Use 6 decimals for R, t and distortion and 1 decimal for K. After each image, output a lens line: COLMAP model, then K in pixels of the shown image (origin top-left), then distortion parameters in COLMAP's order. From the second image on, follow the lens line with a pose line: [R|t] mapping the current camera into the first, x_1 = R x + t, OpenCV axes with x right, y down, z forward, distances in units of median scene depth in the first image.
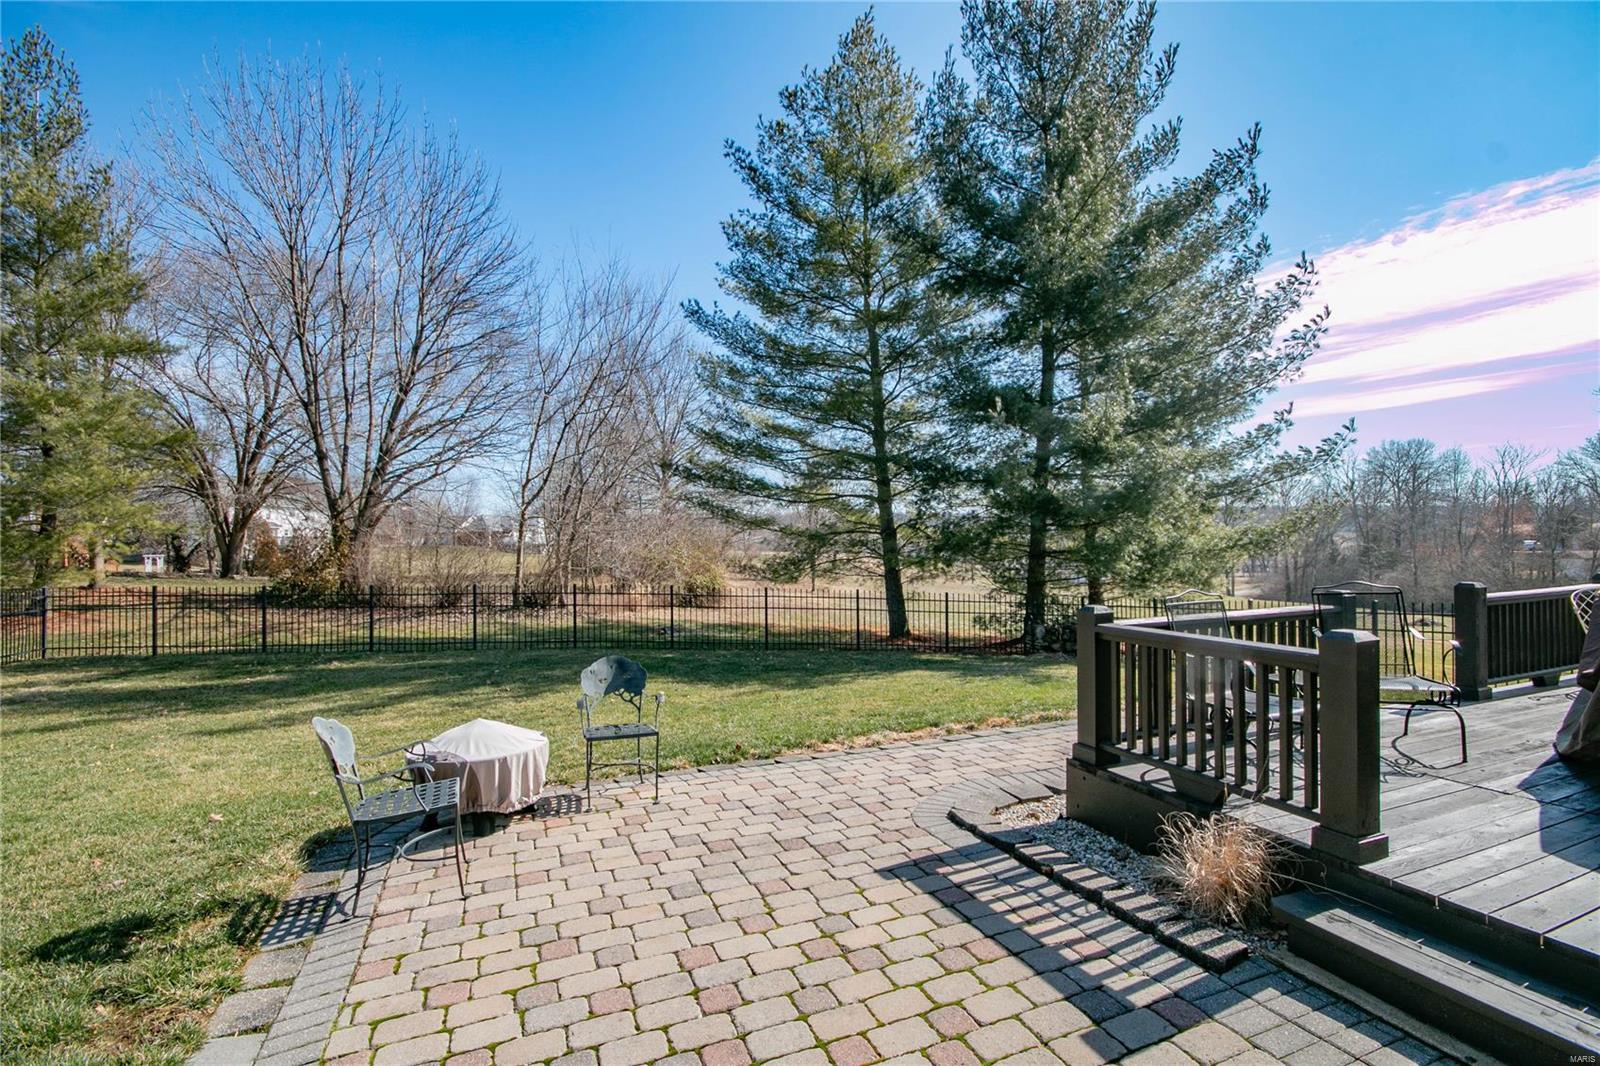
lens RADIAL K [[739.3, 0, 801.7], [0, 739.3, 535.4], [0, 0, 1]] dist [0.002755, -0.005704]
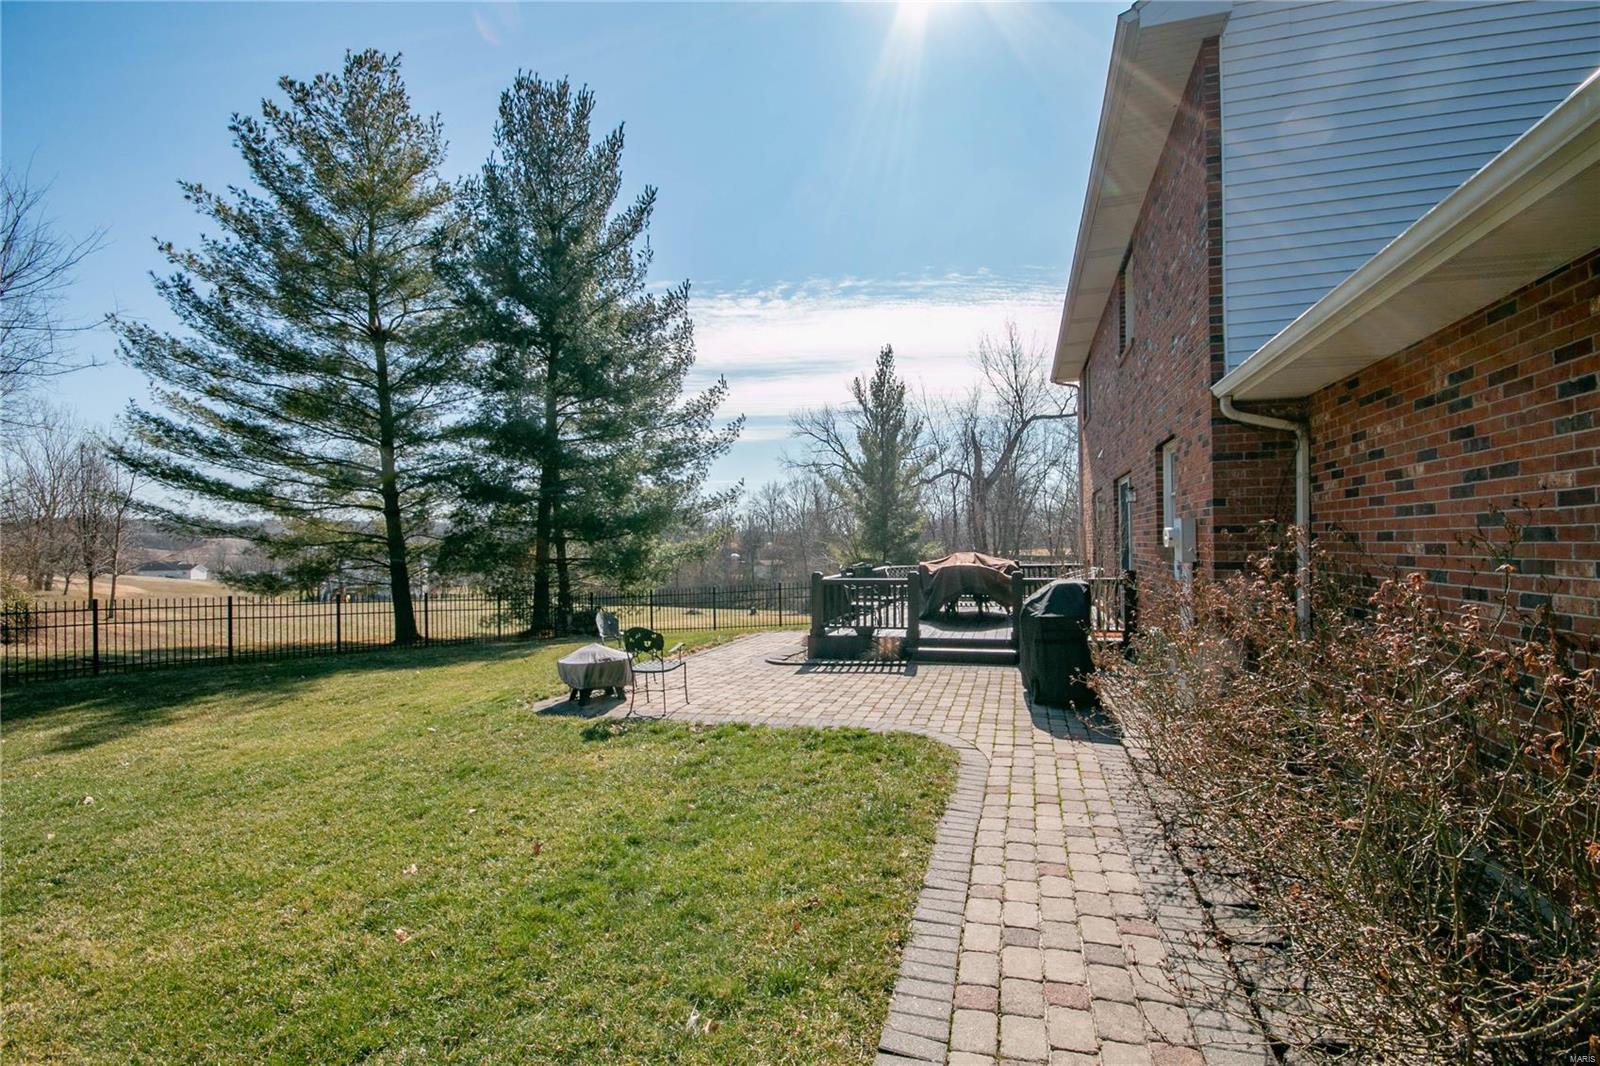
lens RADIAL K [[739.3, 0, 802.7], [0, 739.3, 542.3], [0, 0, 1]] dist [0.002755, -0.005704]
pose [[0.625758, 0.012170, 0.779922, -0.523711], [-0.004037, 0.999915, -0.012364, 0.008365], [-0.780007, 0.004588, 0.625754, -0.173717]]
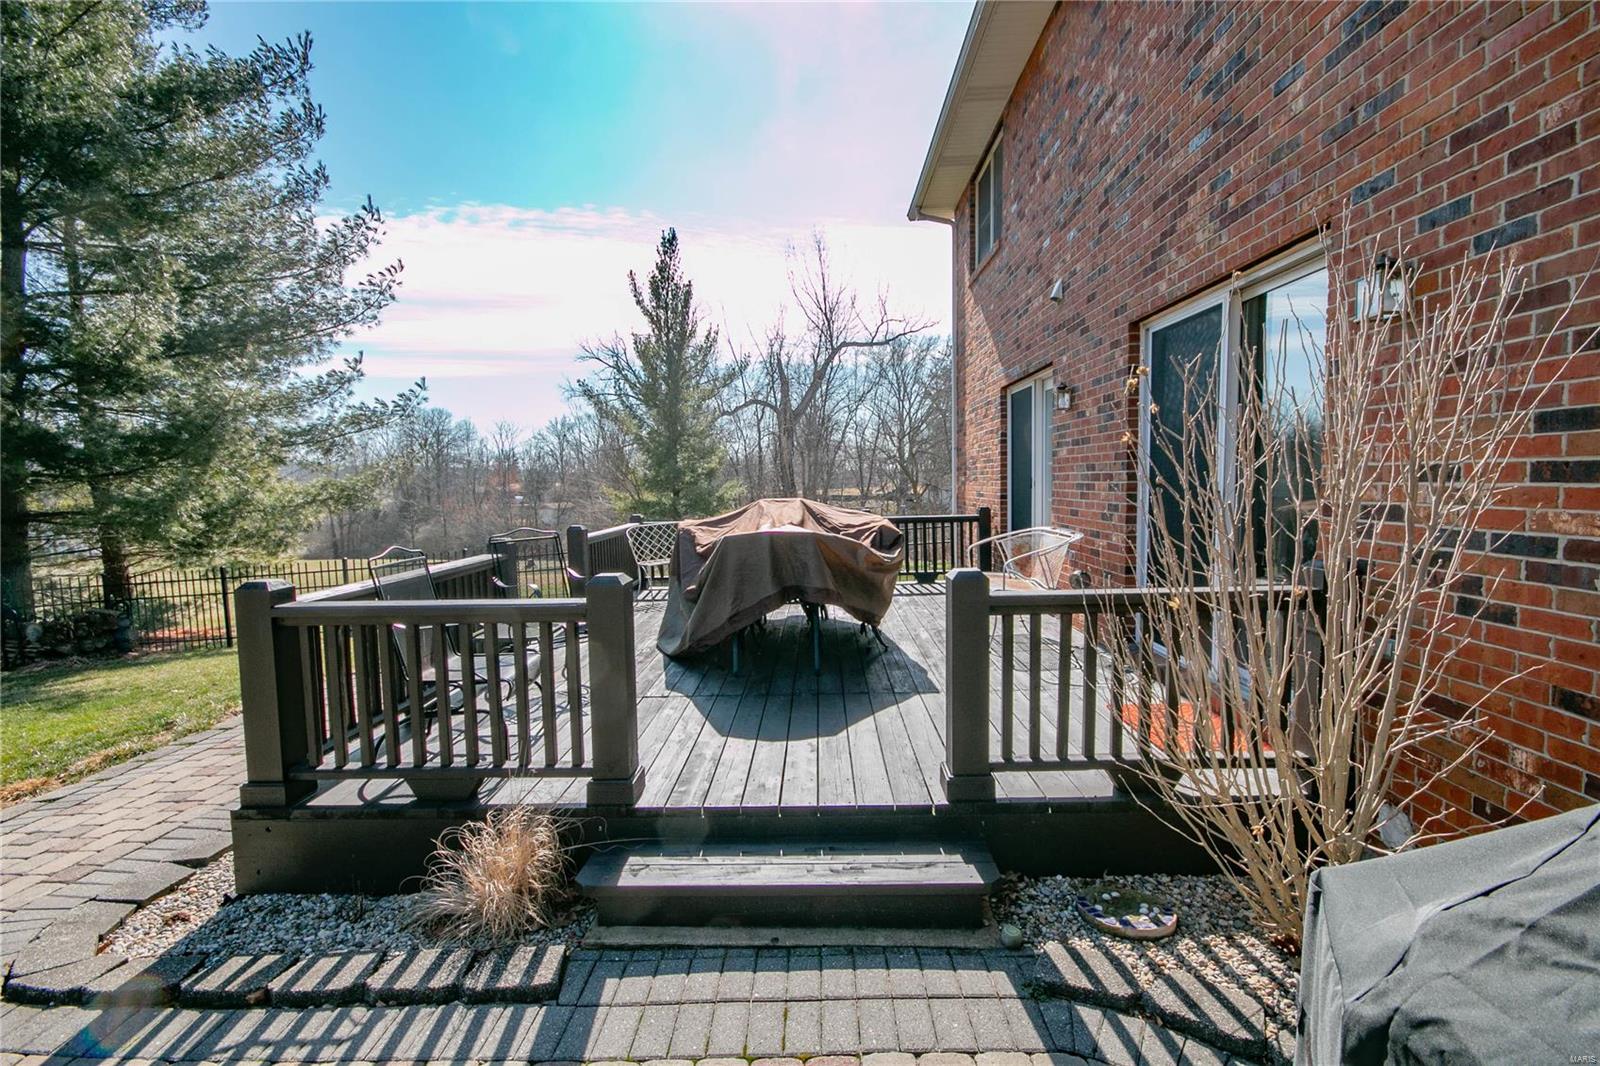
lens RADIAL K [[739.3, 0, 810.9], [0, 739.3, 545.6], [0, 0, 1]] dist [0.002755, -0.005704]
pose [[0.394094, -0.066999, 0.916625, -0.010245], [0.002782, 0.997422, 0.071708, 0.005348], [-0.919066, -0.025710, 0.393264, 0.087125]]
